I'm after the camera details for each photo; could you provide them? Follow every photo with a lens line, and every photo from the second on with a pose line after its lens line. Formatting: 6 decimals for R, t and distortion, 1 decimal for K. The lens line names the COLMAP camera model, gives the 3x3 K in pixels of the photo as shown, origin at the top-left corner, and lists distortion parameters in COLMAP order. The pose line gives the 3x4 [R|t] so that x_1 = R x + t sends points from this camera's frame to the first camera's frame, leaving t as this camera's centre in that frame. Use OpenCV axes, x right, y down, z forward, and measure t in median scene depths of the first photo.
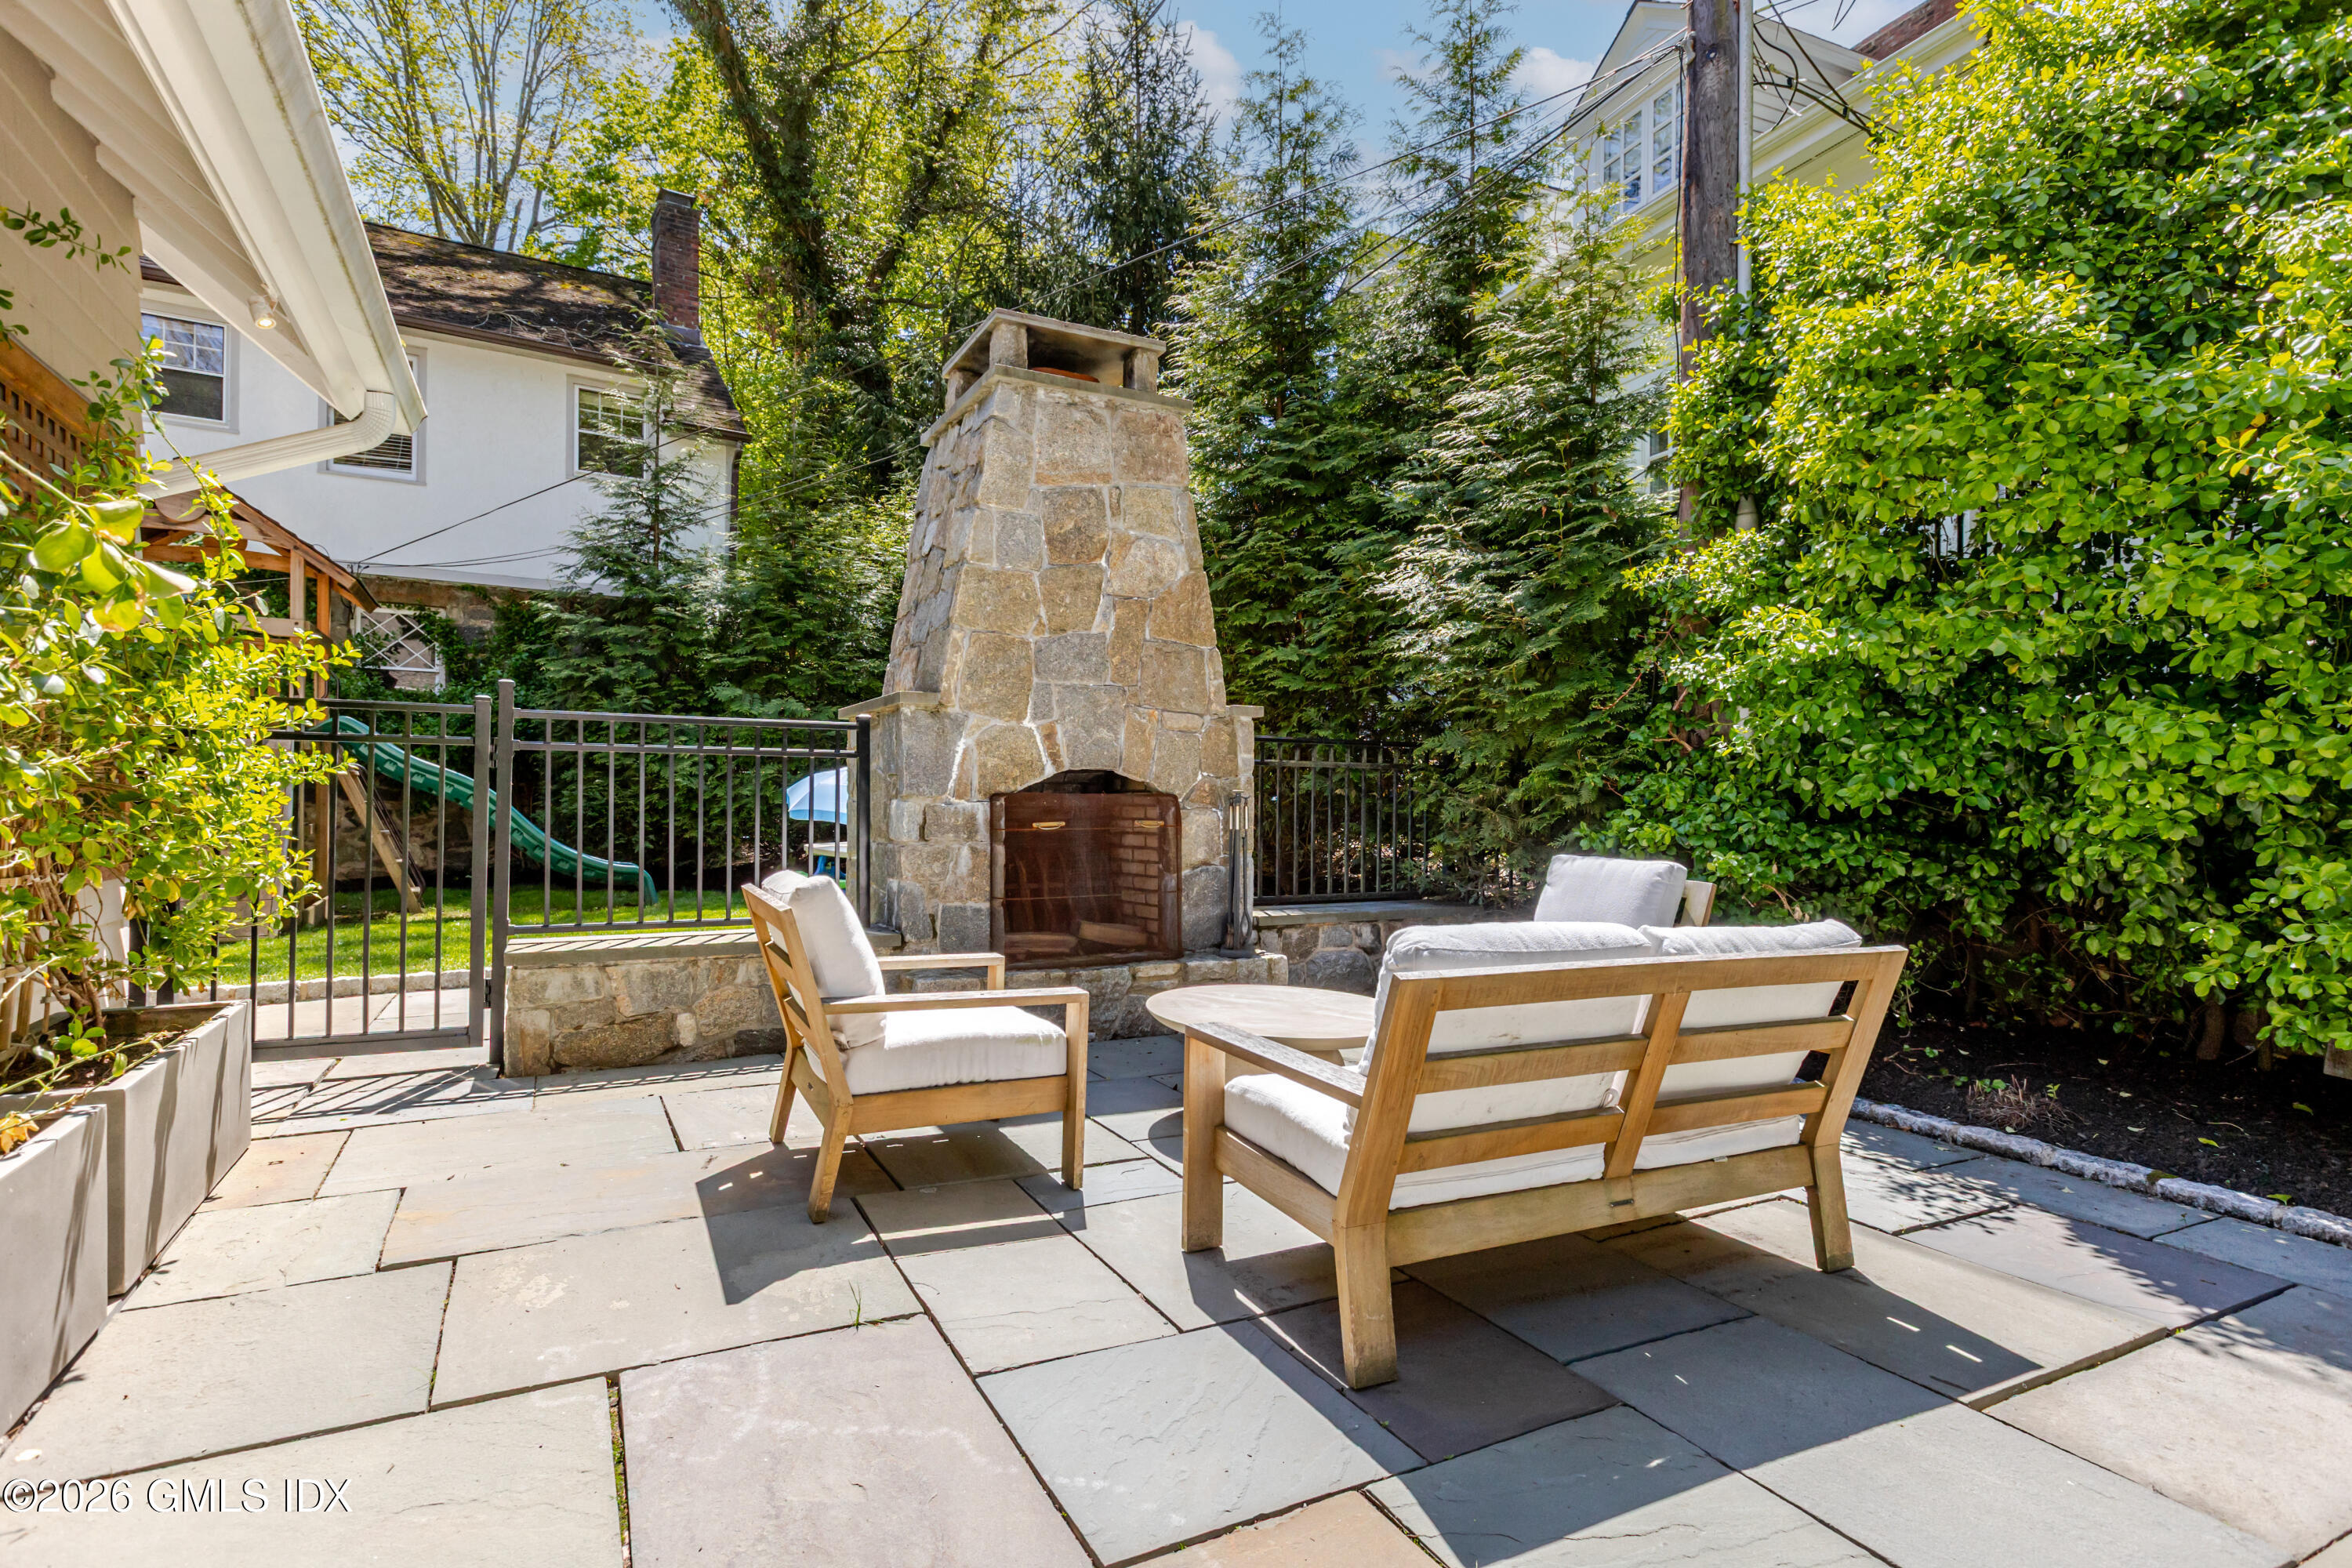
lens RADIAL K [[1202.6, 0, 1176.0], [0, 1202.6, 784.0], [0, 0, 1]] dist [0.000621, 0.000058]
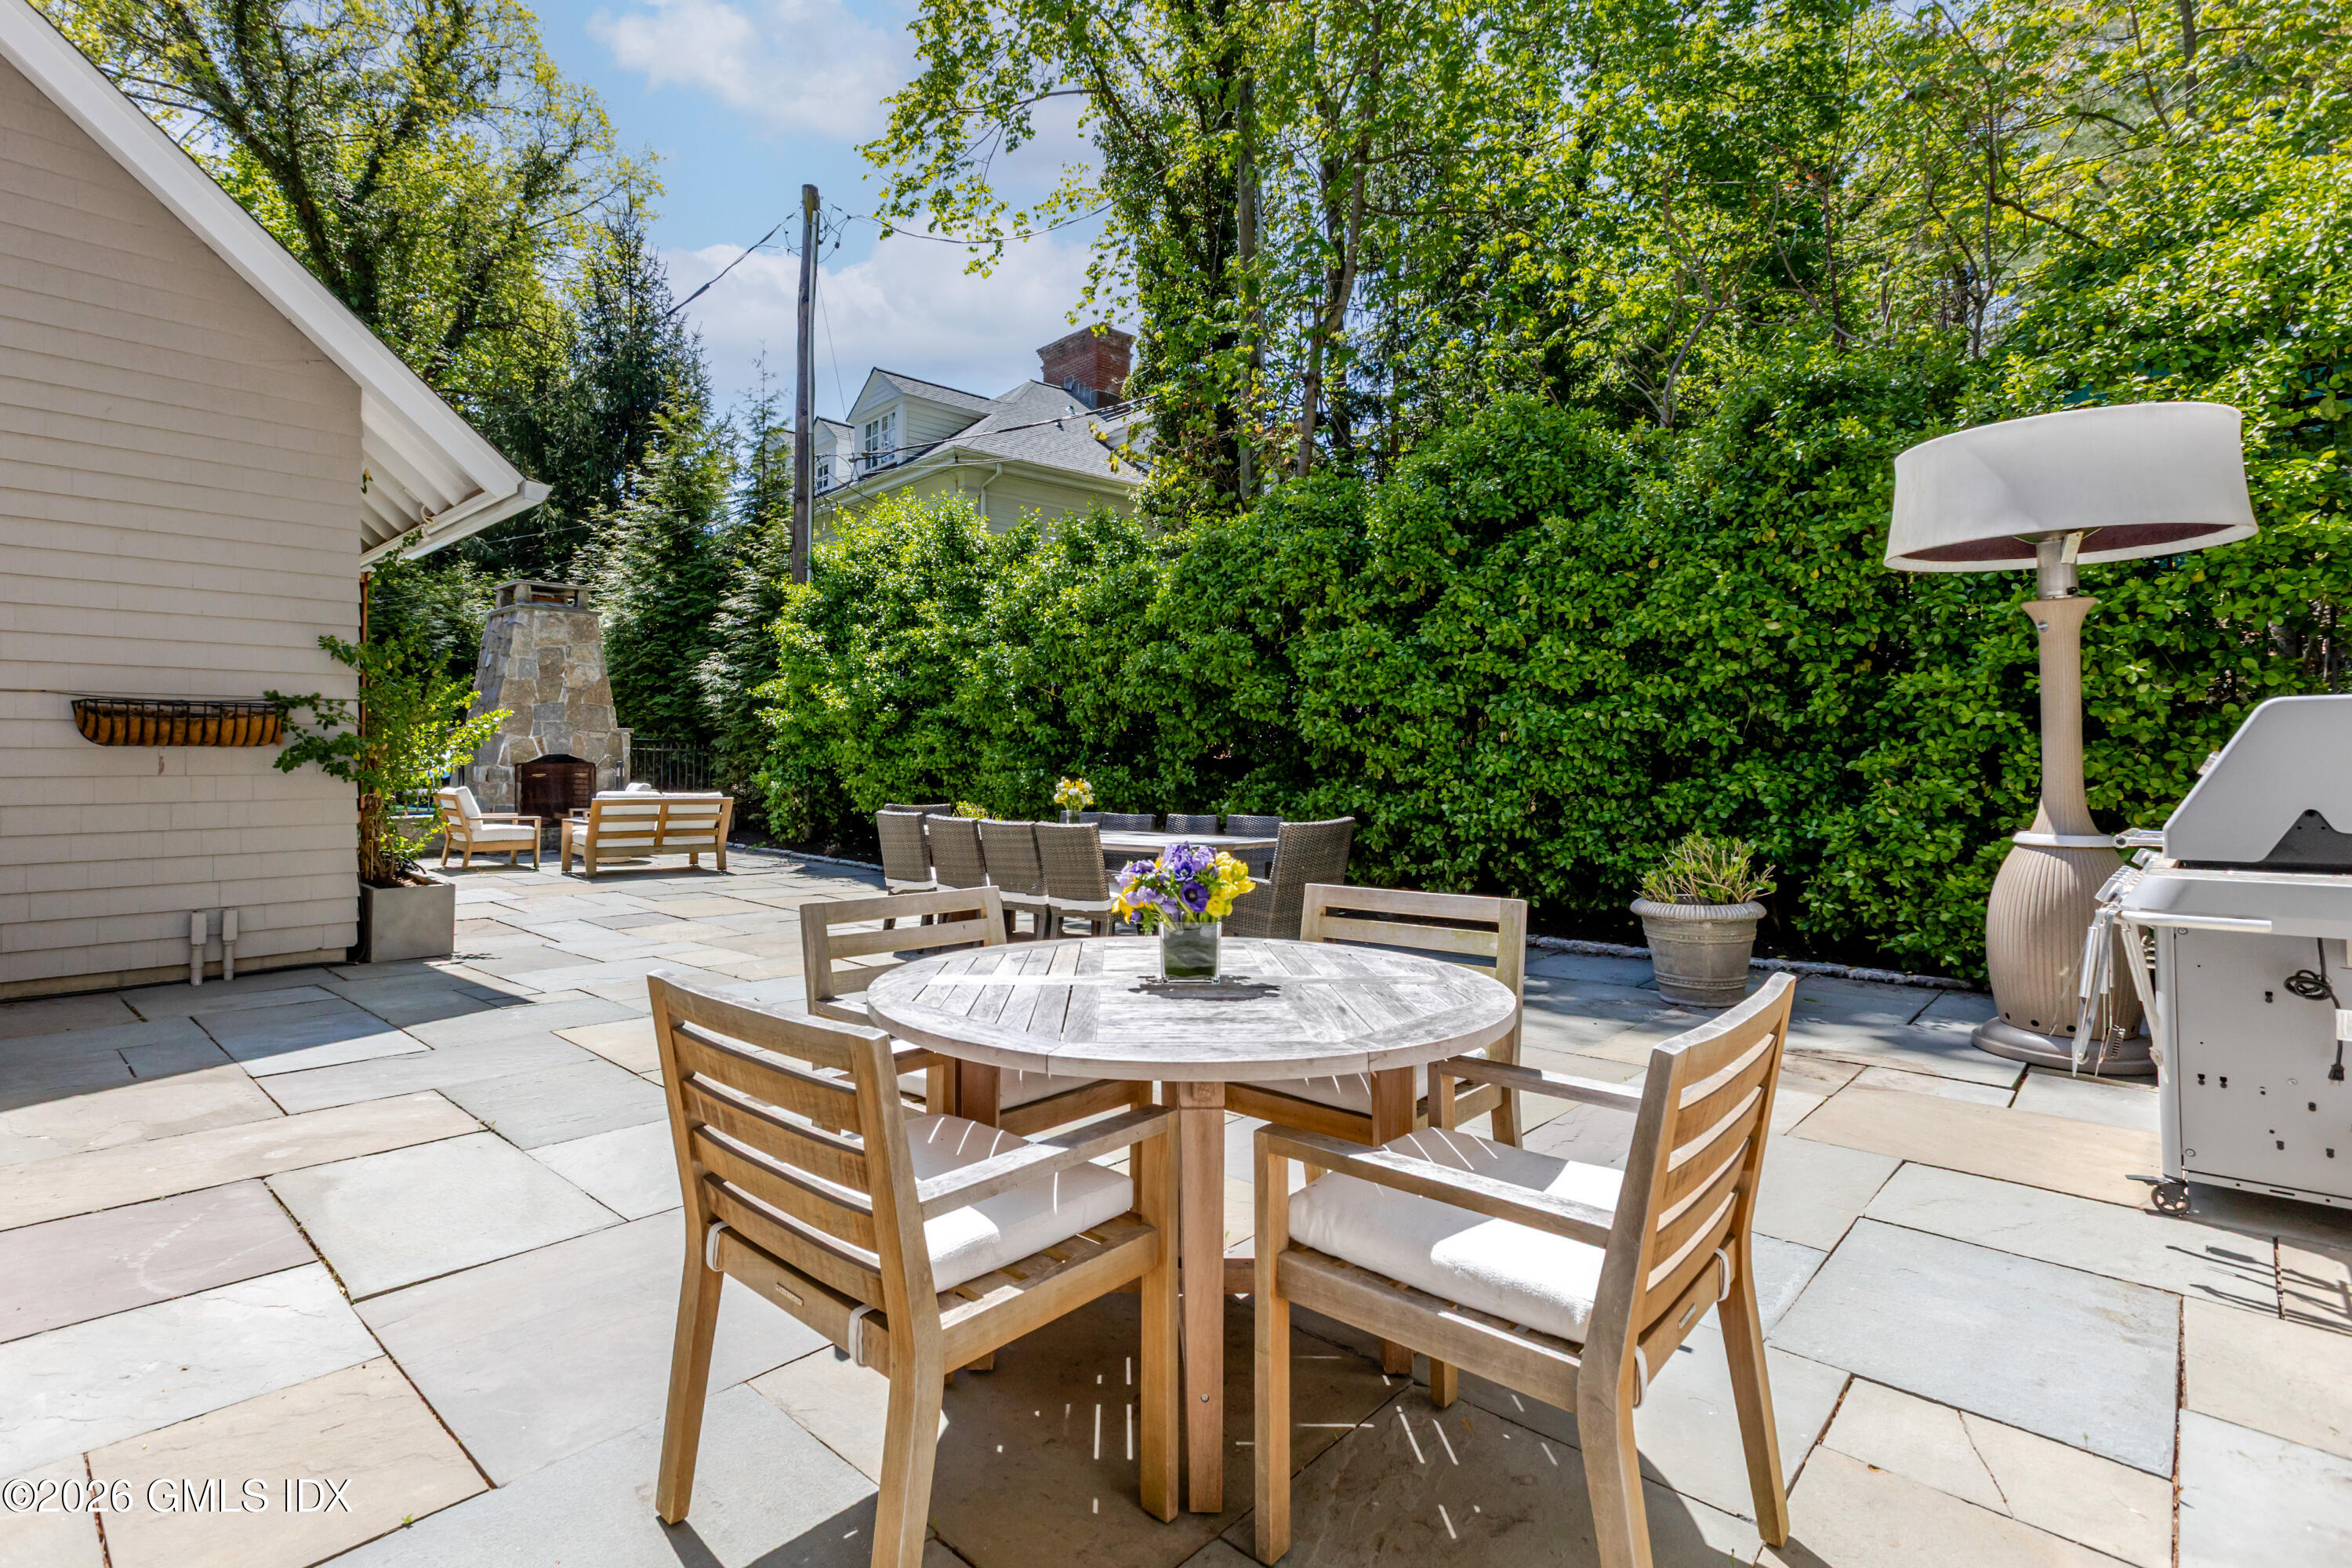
lens RADIAL K [[1068.2, 0, 1175.1], [0, 1068.2, 726.7], [0, 0, 1]] dist [-0.028781, -0.000083]
pose [[0.922126, -0.002307, 0.386884, 0.274394], [0.002855, 0.999996, -0.000842, -0.064608], [-0.386880, 0.001881, 0.922128, -1.637270]]
